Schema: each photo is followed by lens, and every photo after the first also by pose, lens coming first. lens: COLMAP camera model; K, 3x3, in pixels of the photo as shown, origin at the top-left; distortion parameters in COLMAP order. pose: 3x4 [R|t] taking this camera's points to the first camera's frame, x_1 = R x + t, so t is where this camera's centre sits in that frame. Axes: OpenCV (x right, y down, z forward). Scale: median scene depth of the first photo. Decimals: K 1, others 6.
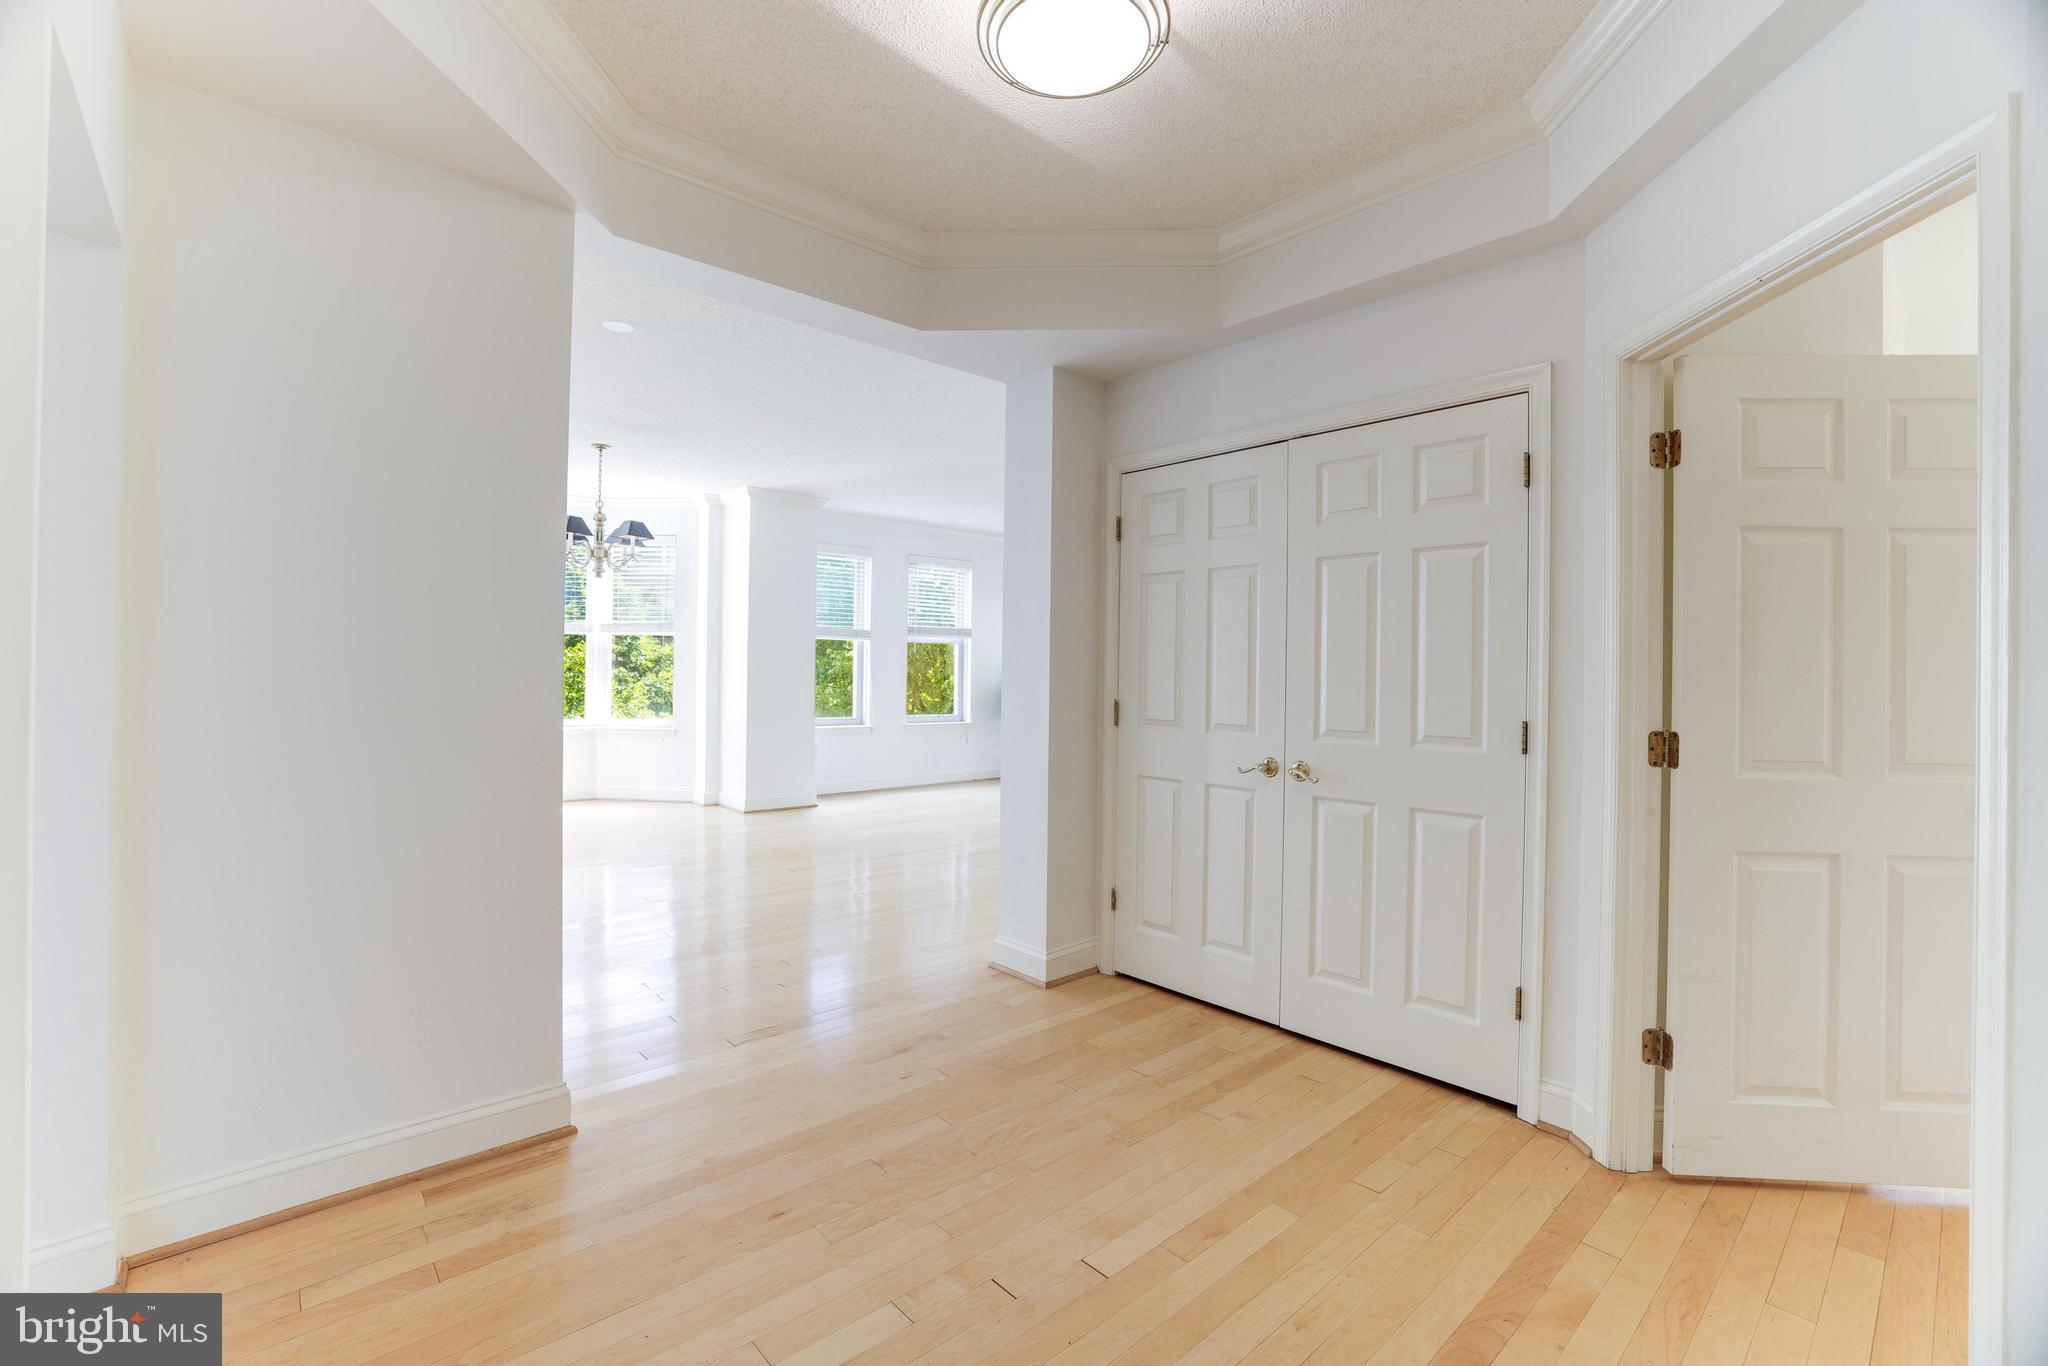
lens RADIAL K [[890.3, 0, 1022.9], [0, 890.3, 670.5], [0, 0, 1]] dist [-0.053089, 0.021875]
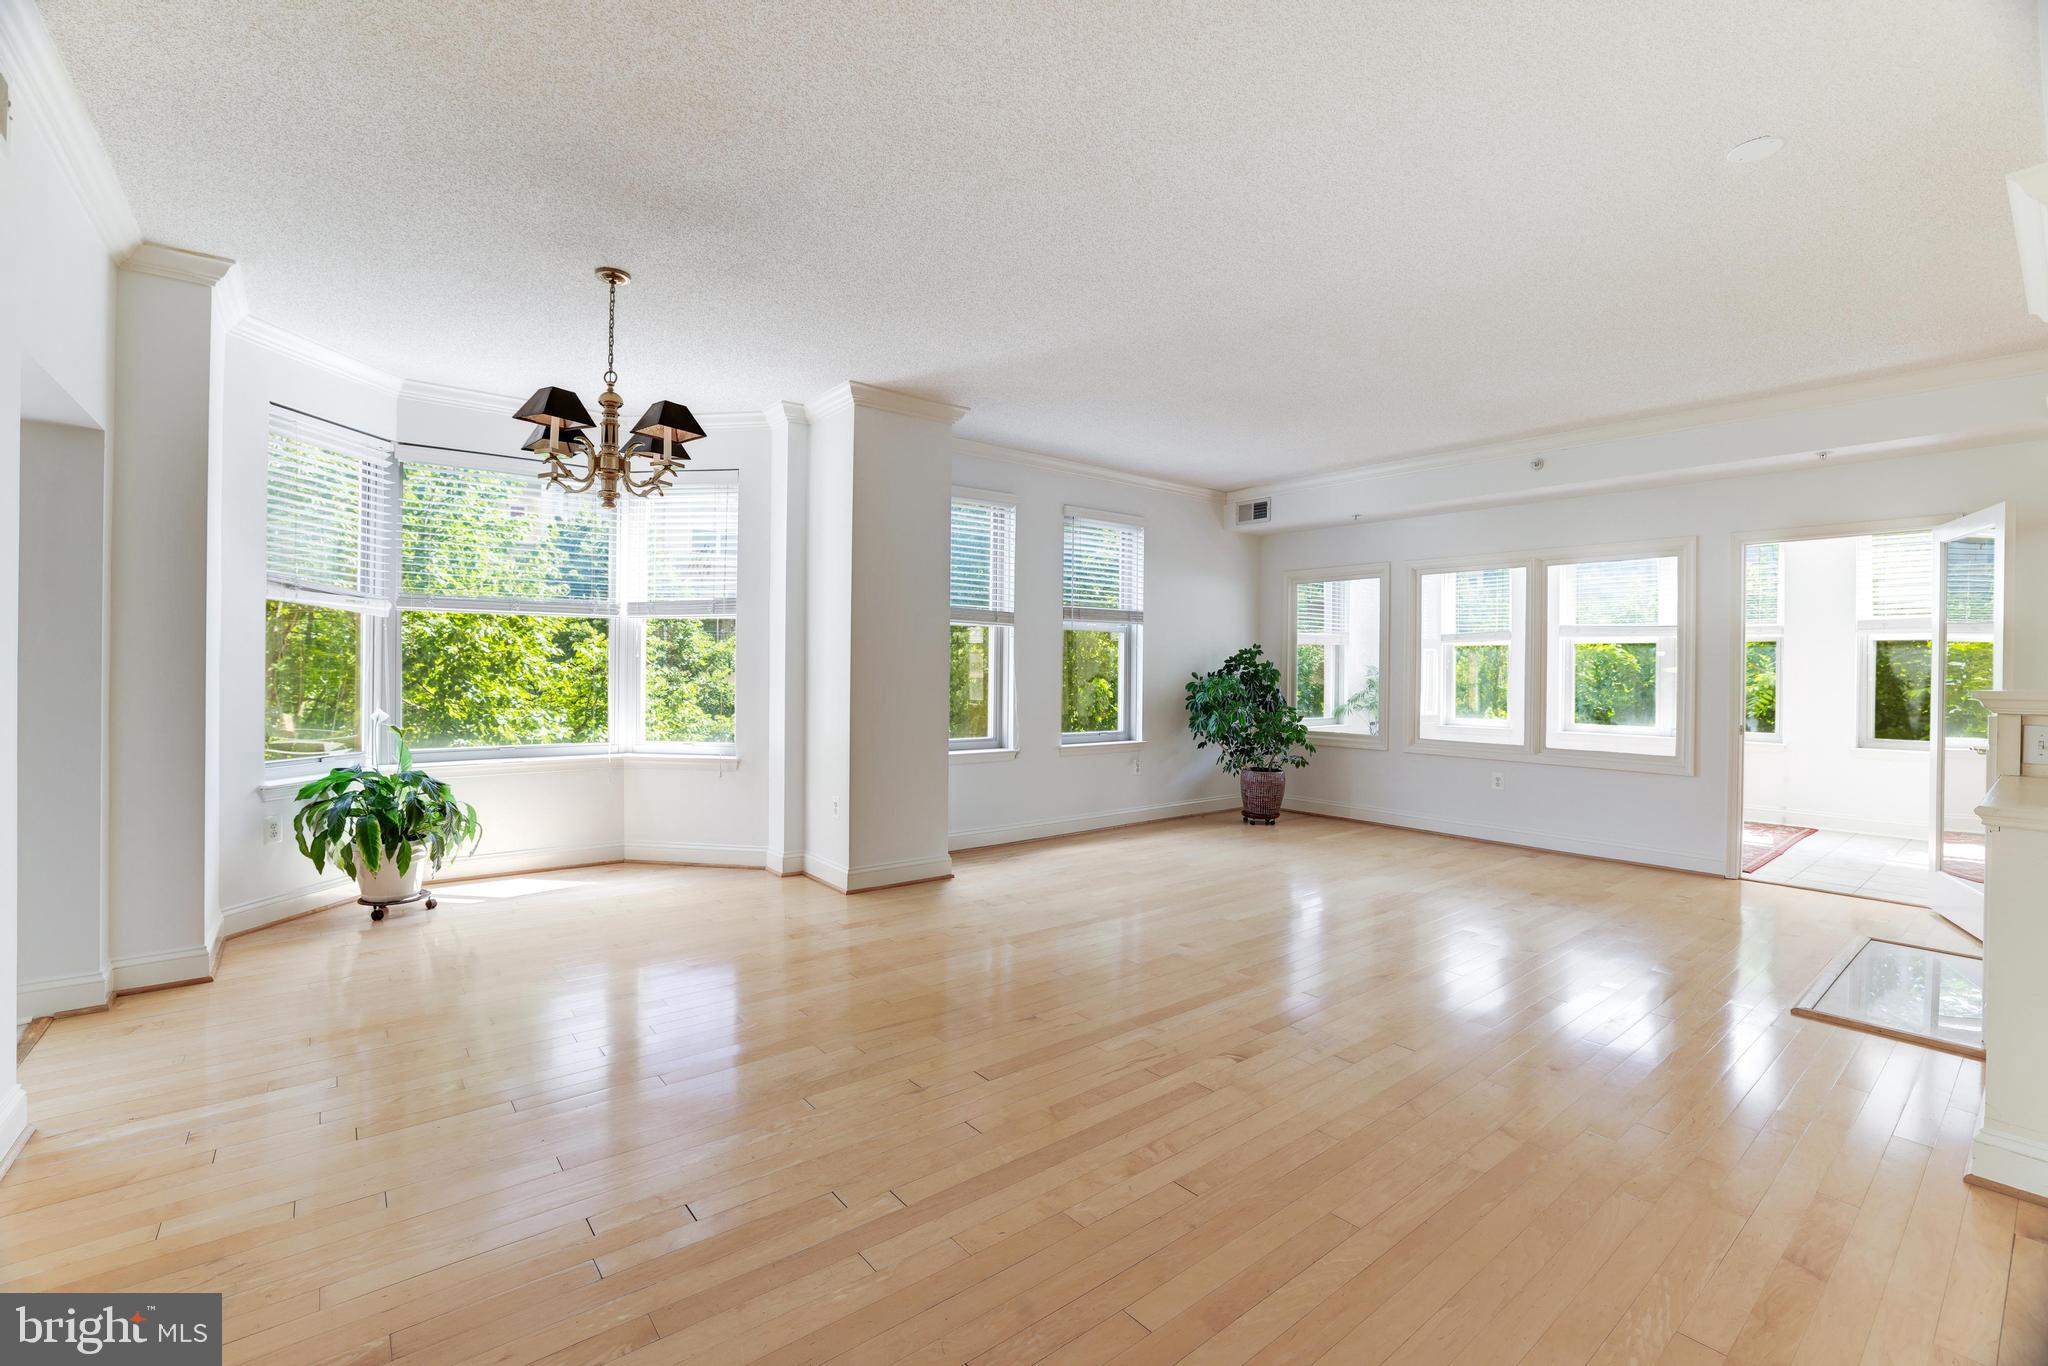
lens RADIAL K [[890.3, 0, 1022.9], [0, 890.3, 670.5], [0, 0, 1]] dist [-0.053089, 0.021875]
pose [[0.998538, -0.003396, -0.053940, -0.139000], [0.003568, 0.999989, 0.003090, -0.001800], [0.053929, -0.003278, 0.998539, 0.334503]]
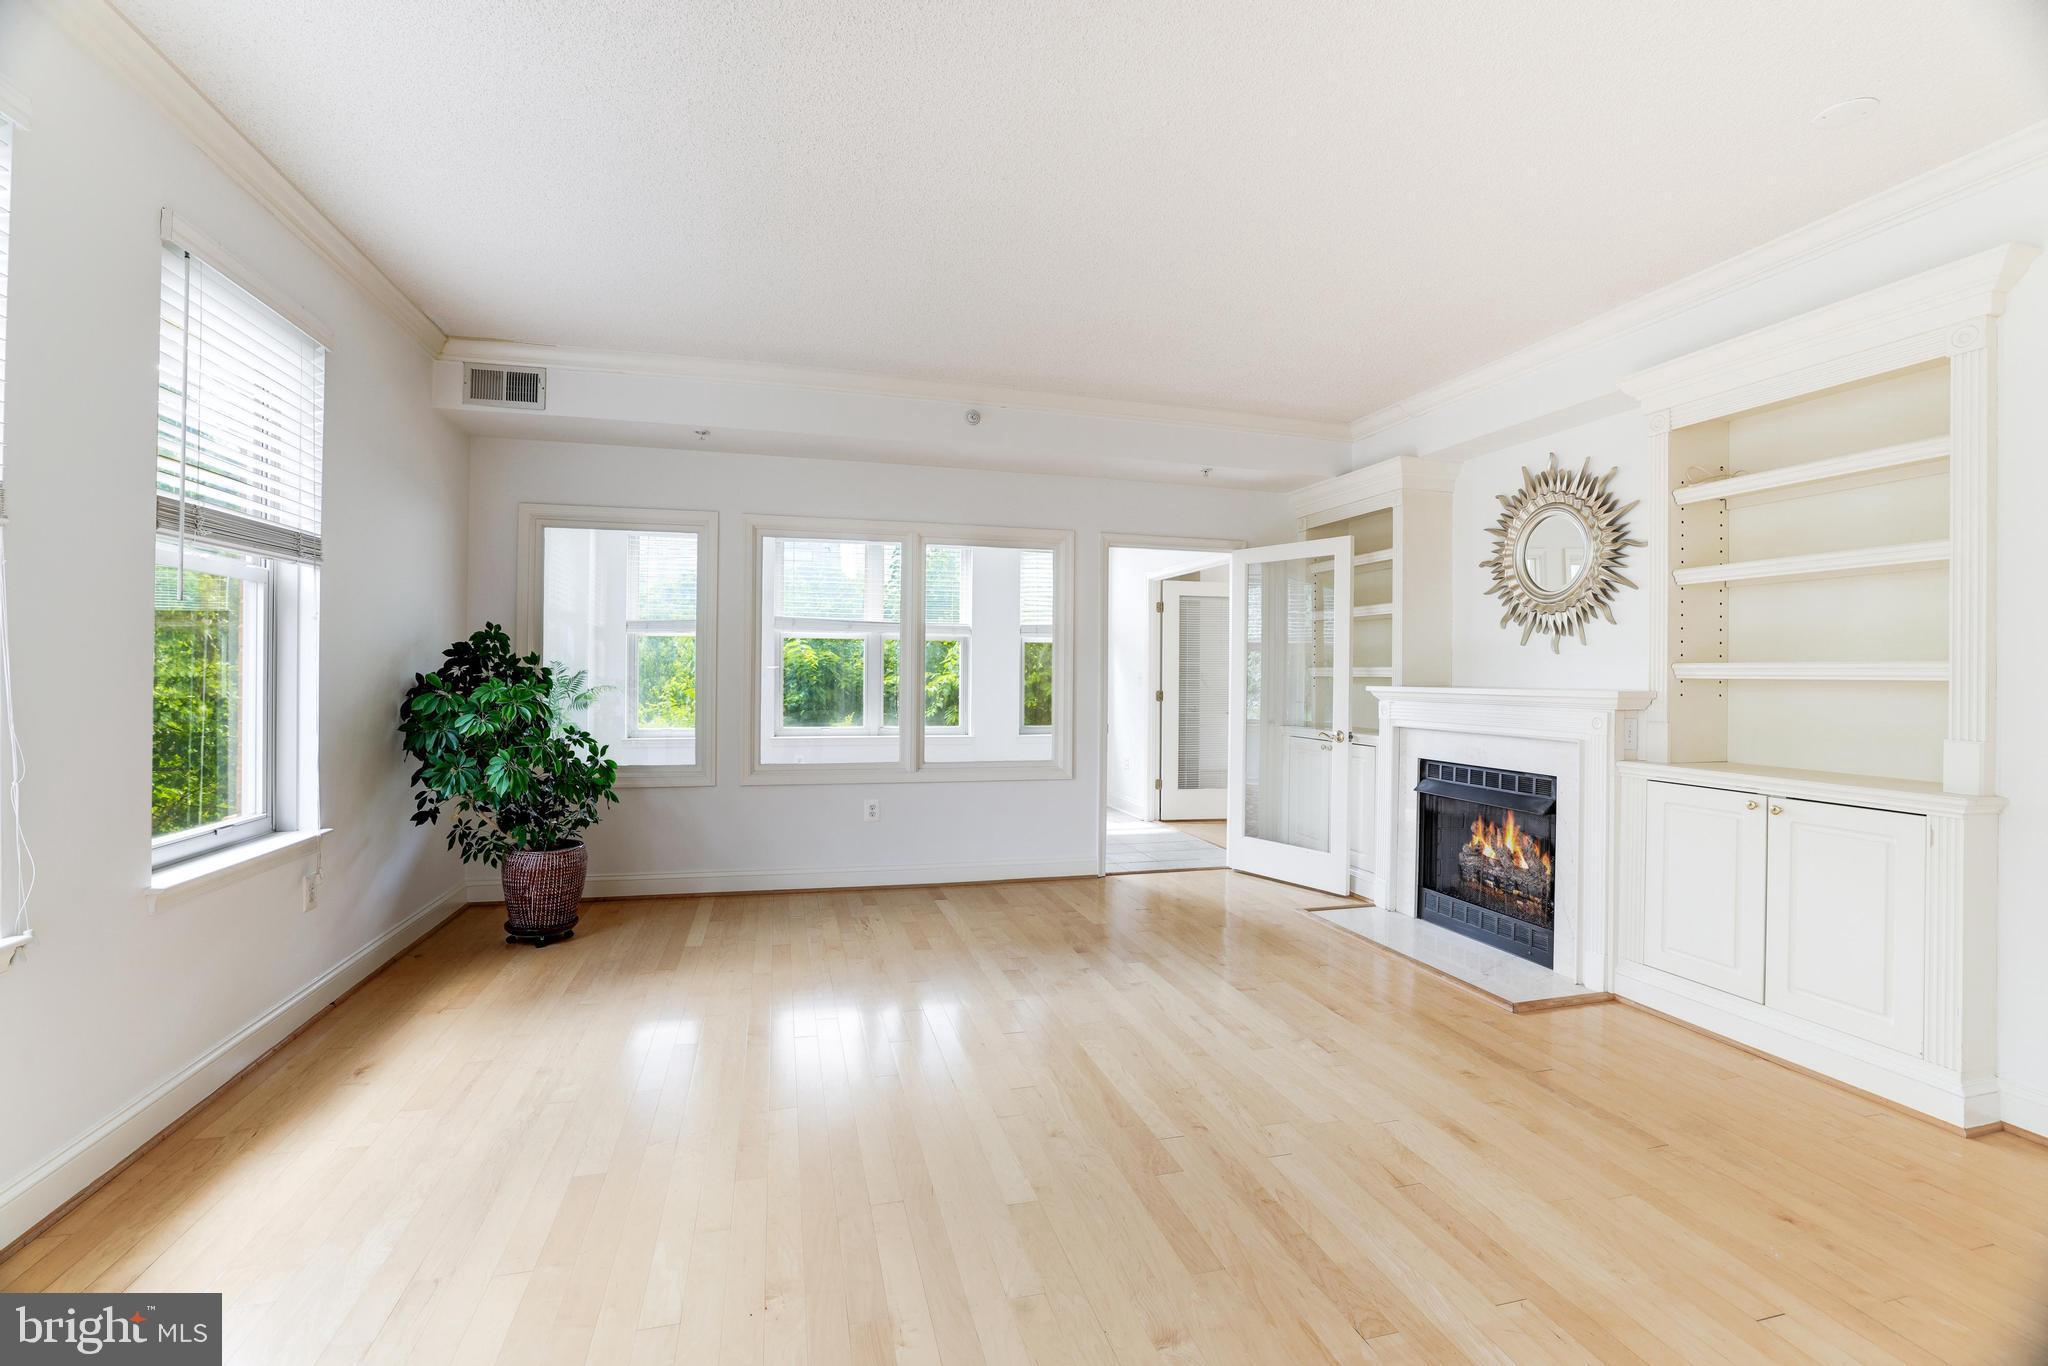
lens RADIAL K [[890.3, 0, 1022.9], [0, 890.3, 670.5], [0, 0, 1]] dist [-0.053089, 0.021875]
pose [[0.449841, -0.008560, 0.893068, -0.265510], [-0.002163, 0.999941, 0.010674, -0.003885], [-0.893106, -0.006733, 0.449796, 0.759522]]
